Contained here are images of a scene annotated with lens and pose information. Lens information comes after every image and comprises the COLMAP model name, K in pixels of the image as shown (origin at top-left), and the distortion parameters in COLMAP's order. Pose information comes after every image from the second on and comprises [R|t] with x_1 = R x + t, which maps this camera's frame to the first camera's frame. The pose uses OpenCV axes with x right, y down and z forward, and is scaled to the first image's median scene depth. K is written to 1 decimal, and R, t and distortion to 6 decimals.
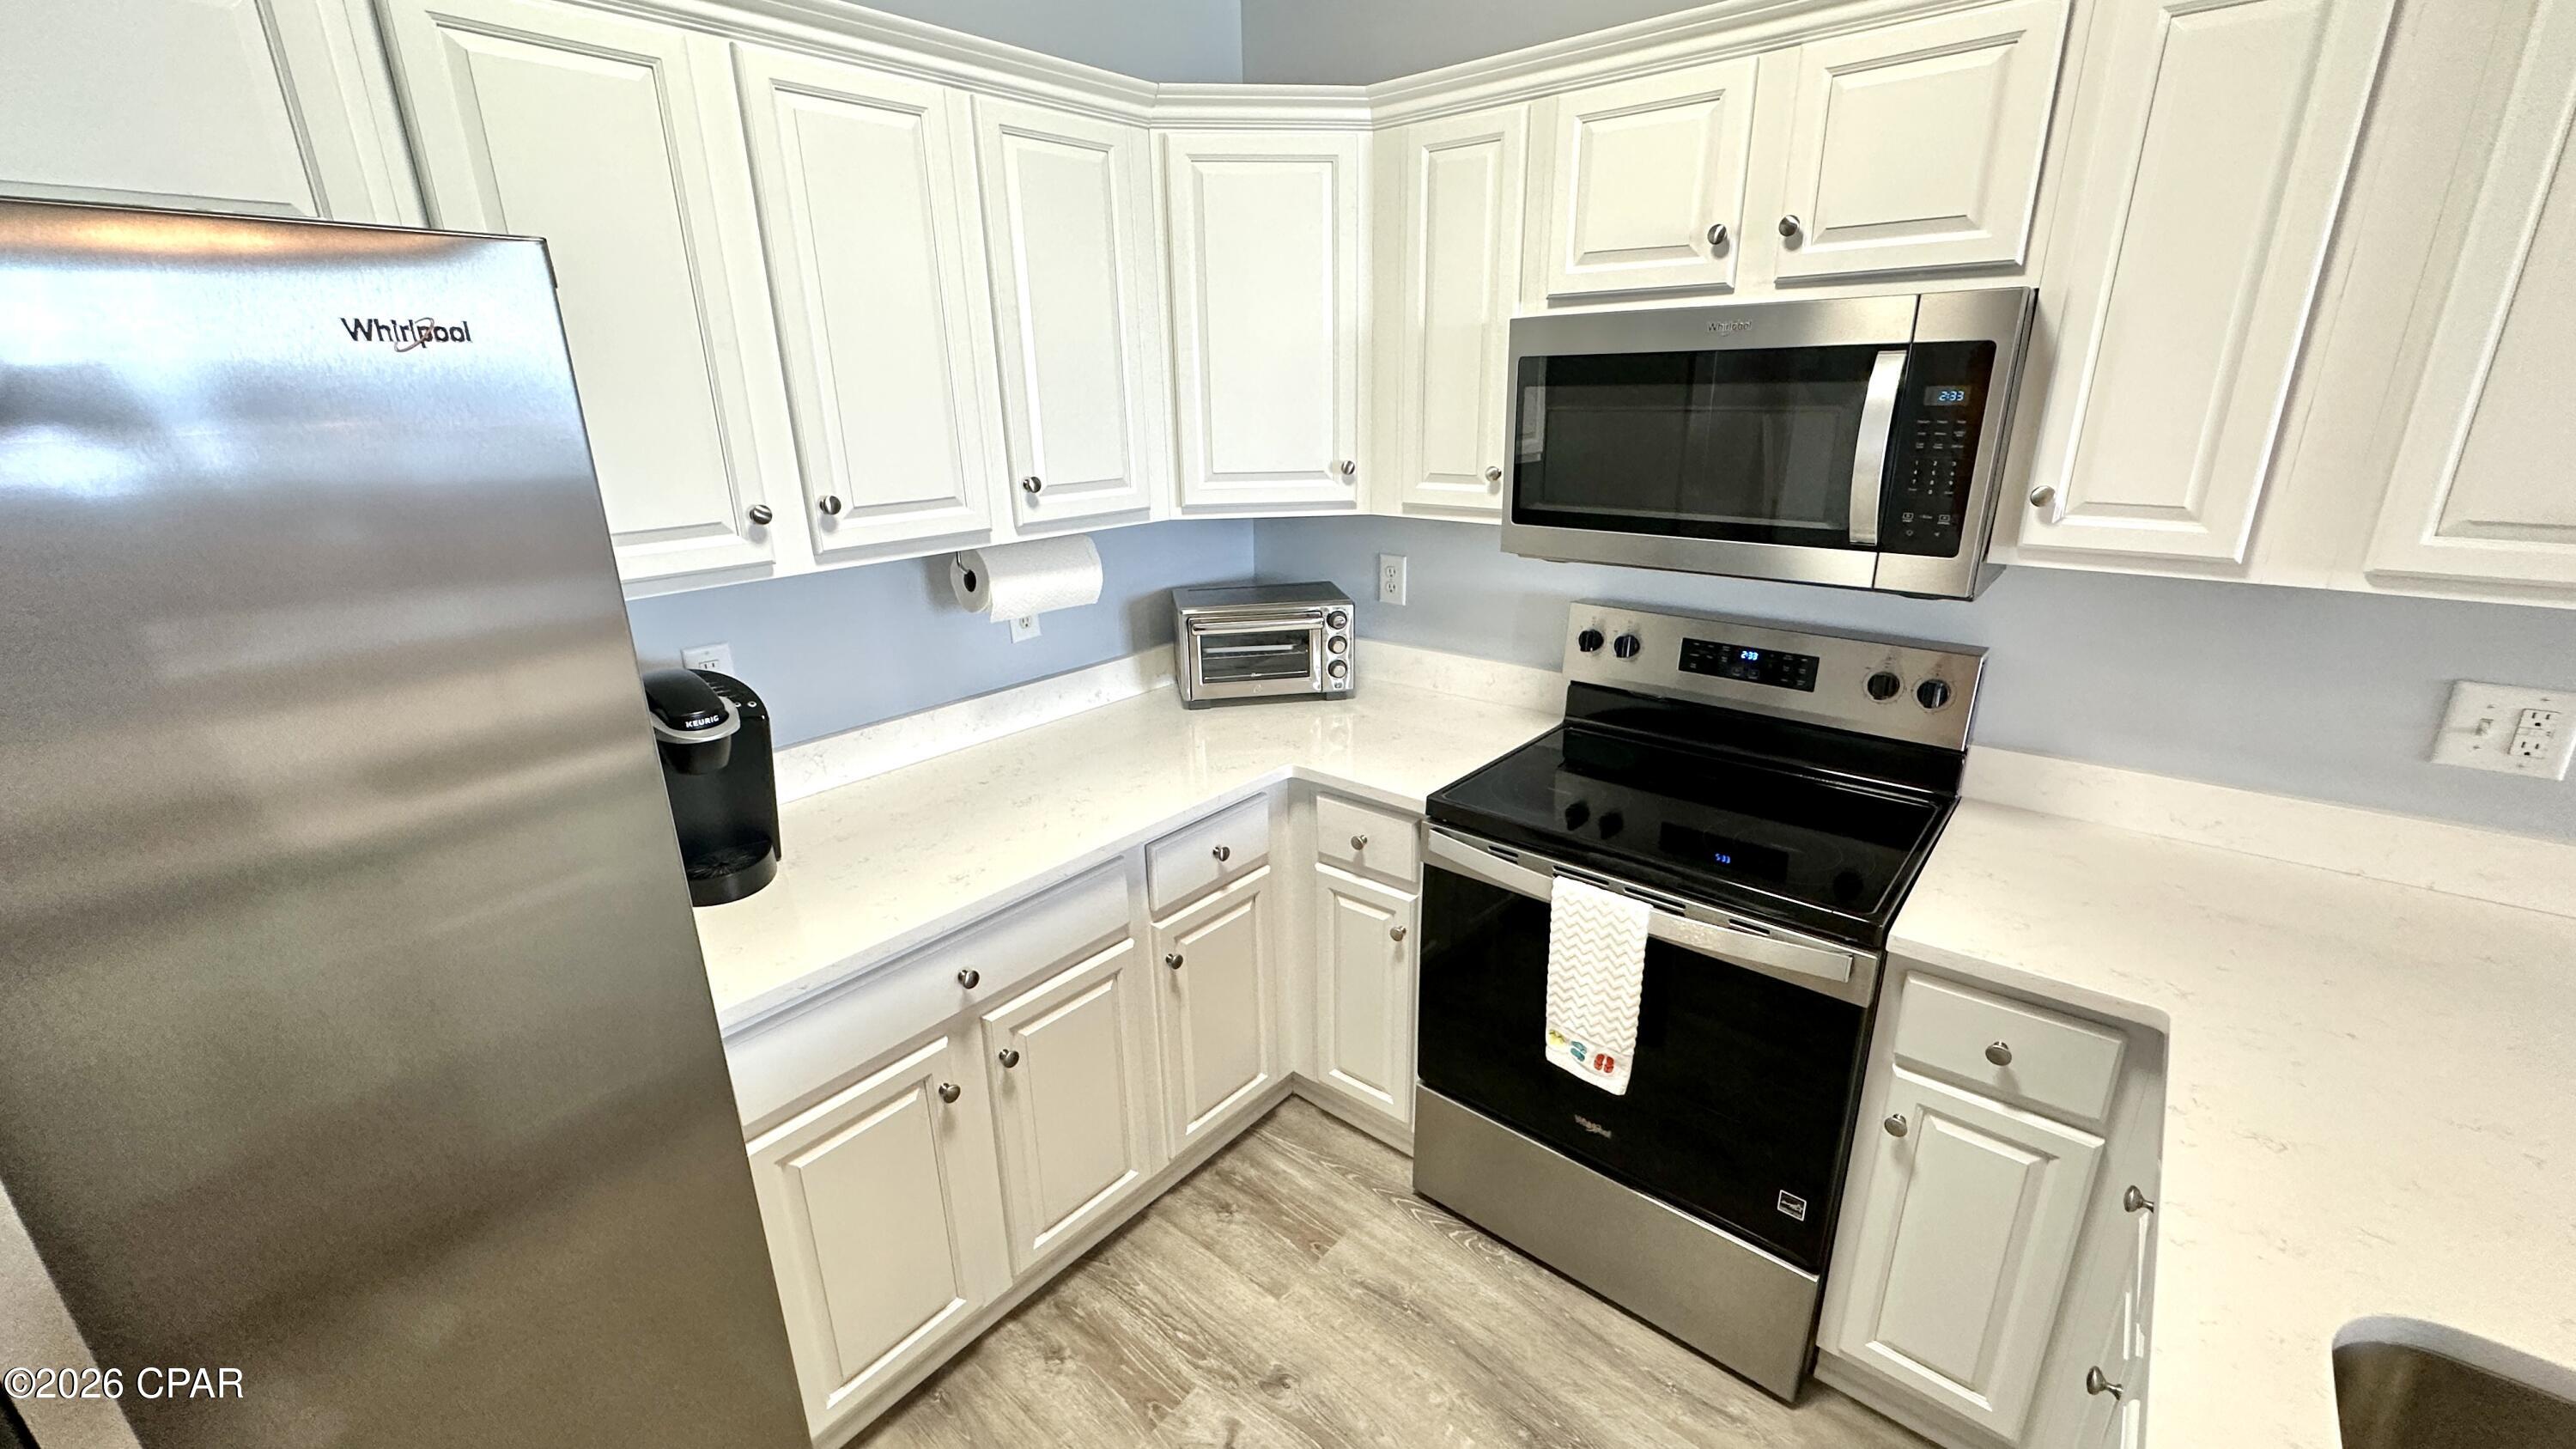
lens RADIAL K [[1039.0, 0, 1280.4], [0, 1039.0, 725.7], [0, 0, 1]] dist [-0.002328, -0.000124]
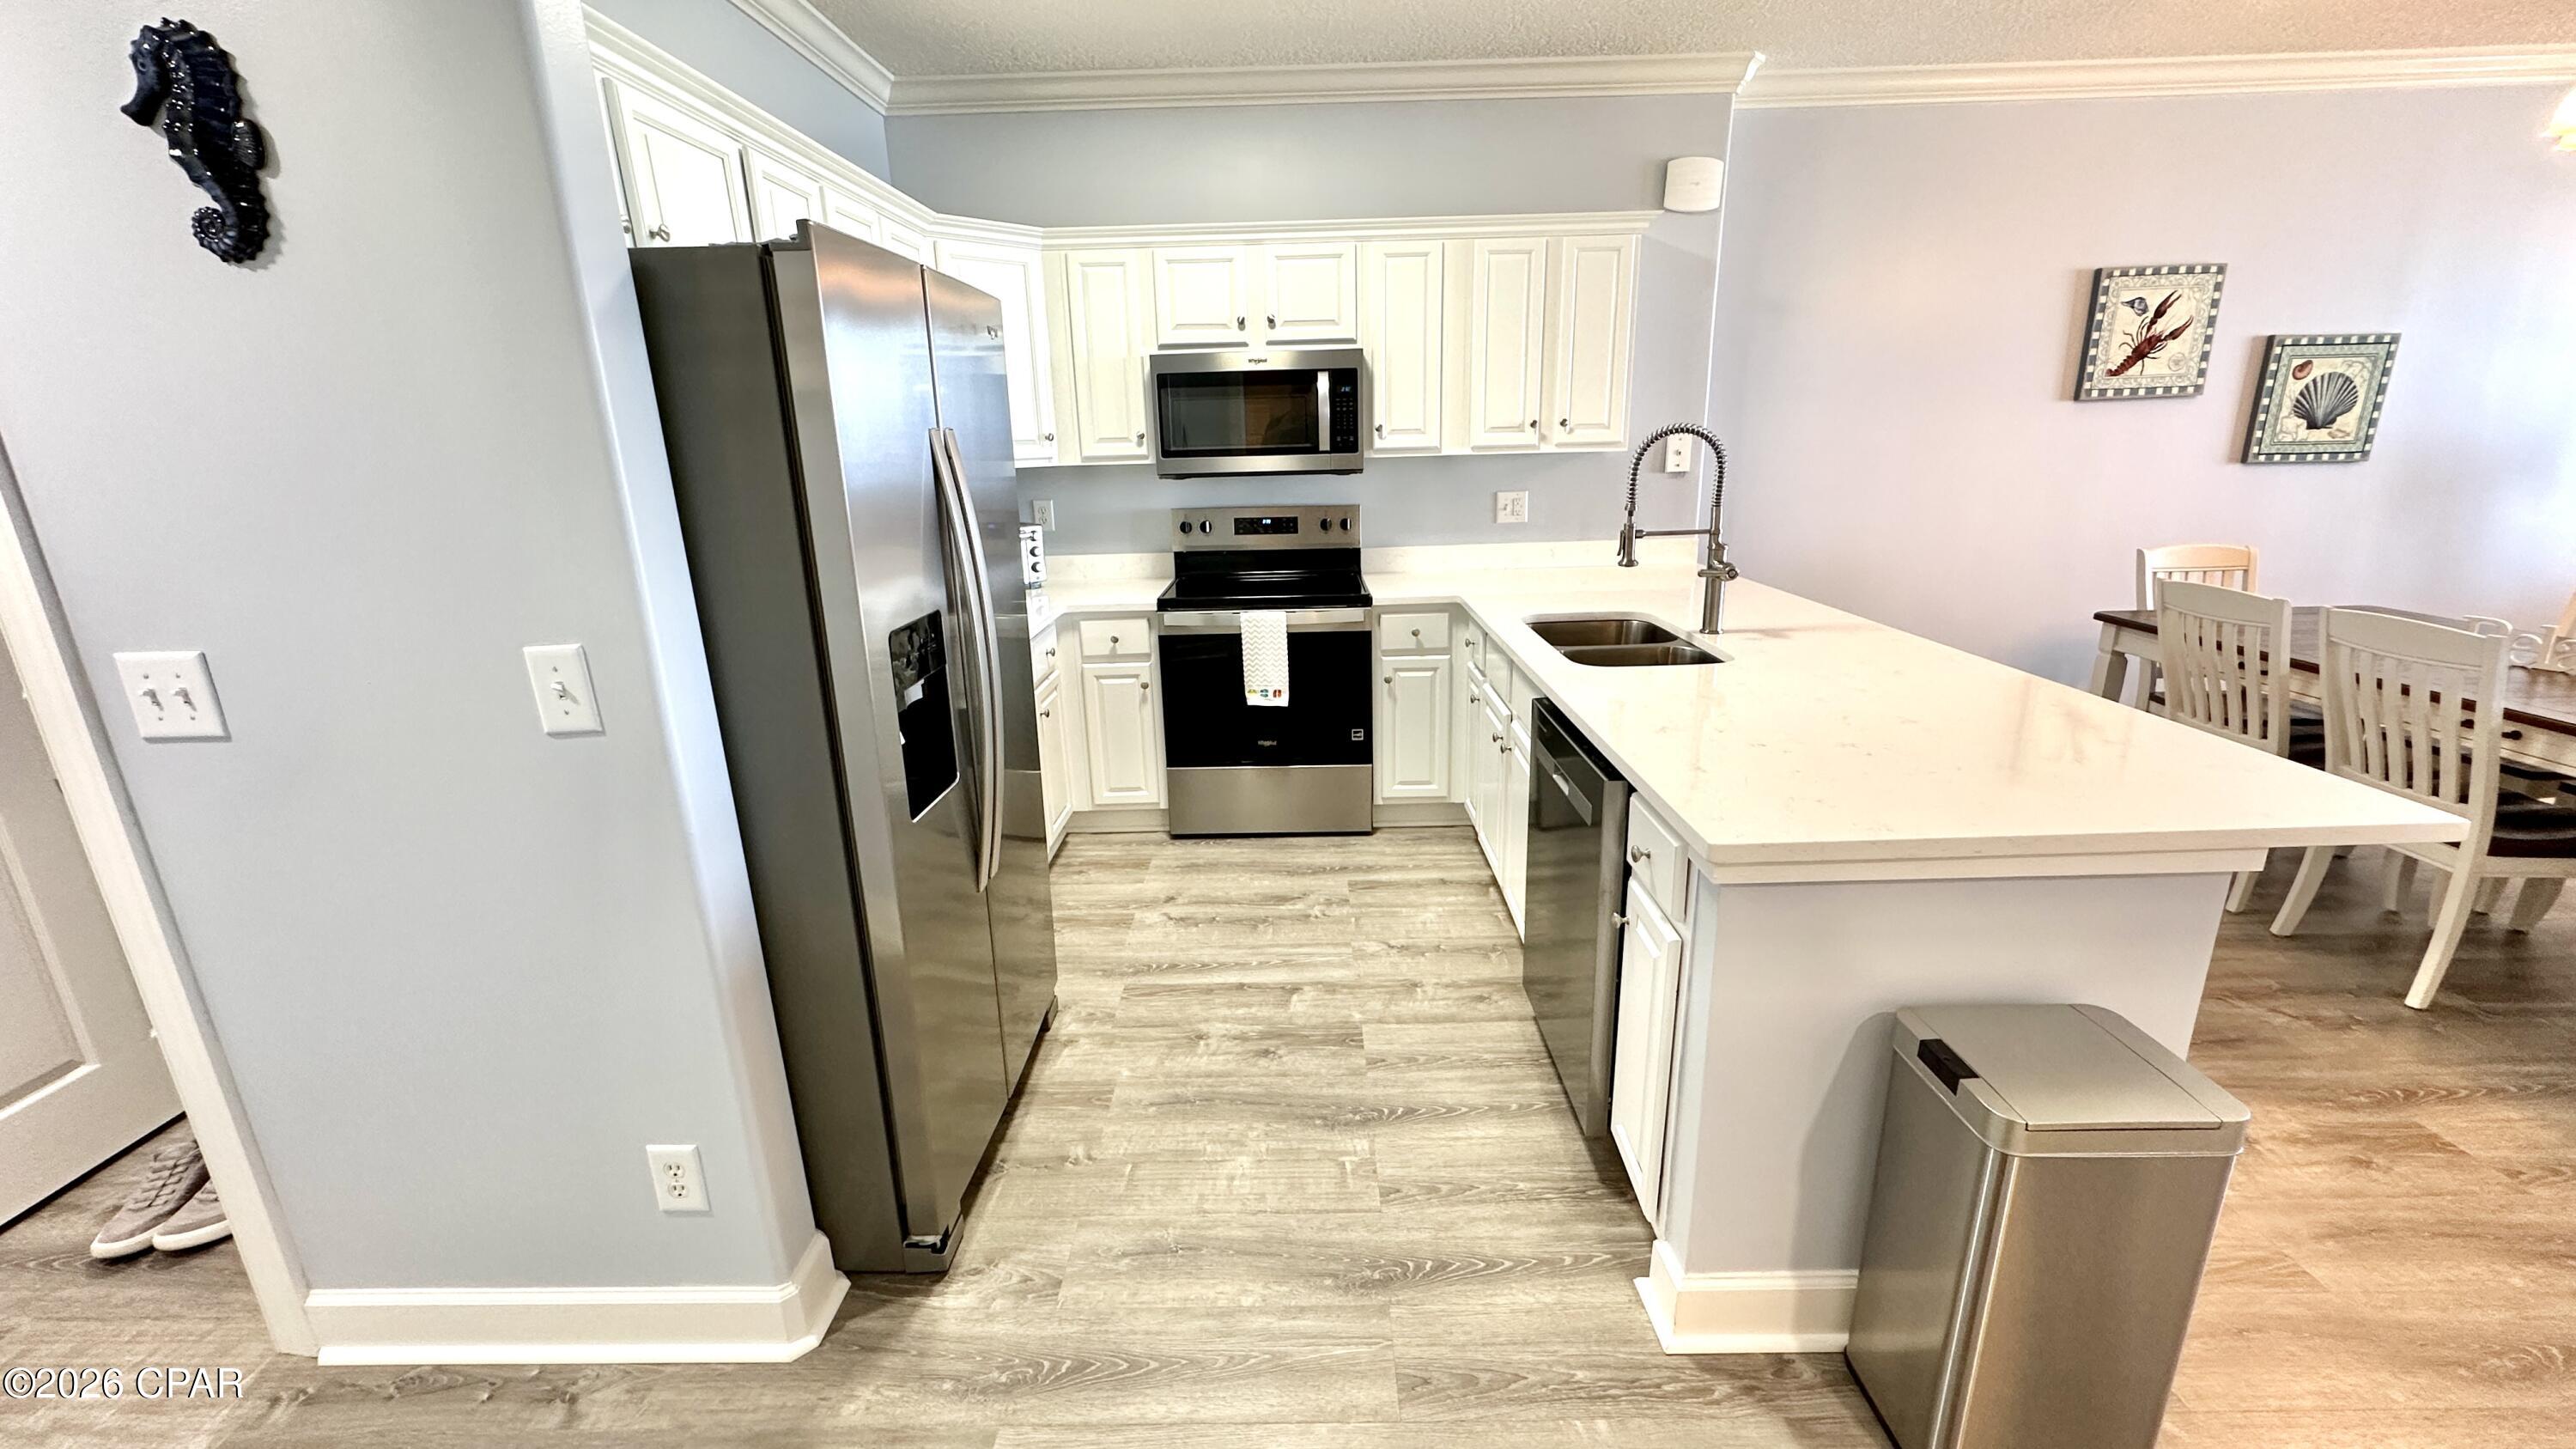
lens RADIAL K [[1028.9, 0, 1290.1], [0, 1028.9, 724.7], [0, 0, 1]] dist [-0.003760, 0.000653]
pose [[0.766335, -0.180897, 0.616447, -0.994908], [0.213748, 0.976665, 0.020883, 0.346767], [-0.605840, 0.115761, 0.787119, -0.693046]]
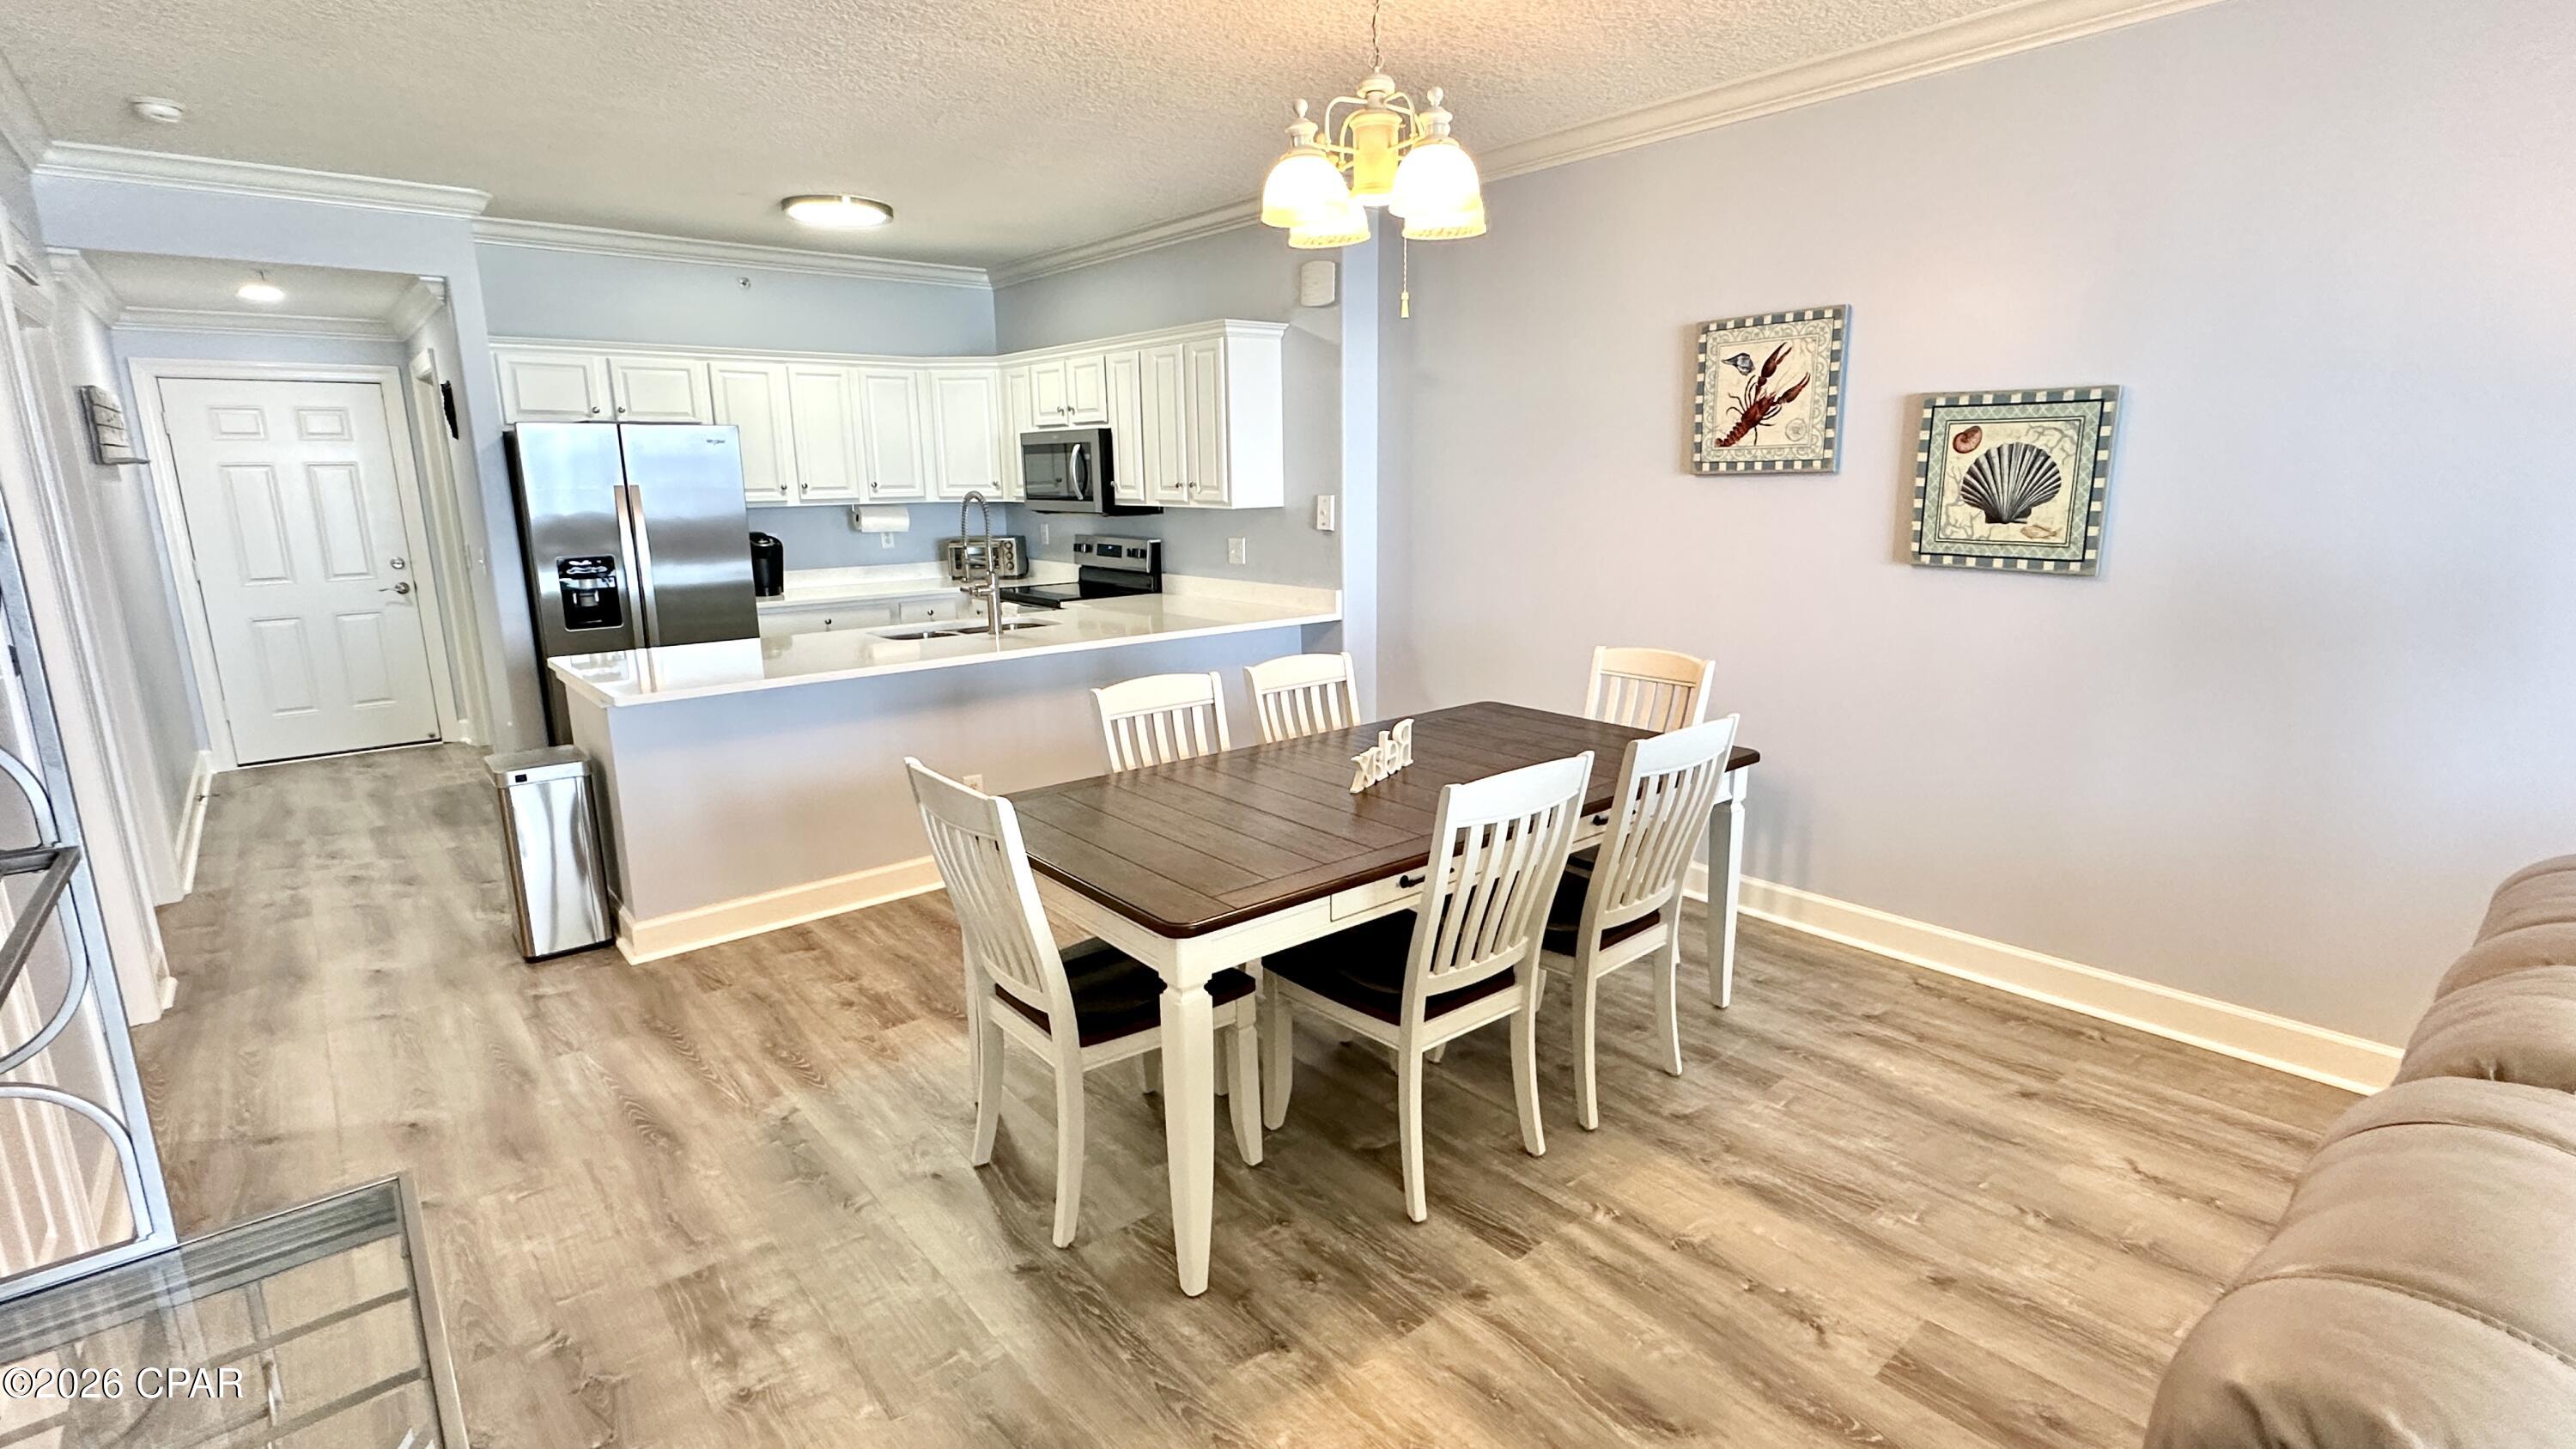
lens RADIAL K [[1179.4, 0, 1289.9], [0, 1179.4, 729.7], [0, 0, 1]] dist [-0.004228, 0.000286]
pose [[0.986940, 0.042721, -0.155319, 1.719263], [-0.057930, 0.993814, -0.094751, 0.831521], [0.150311, 0.102511, 0.983310, -2.413561]]
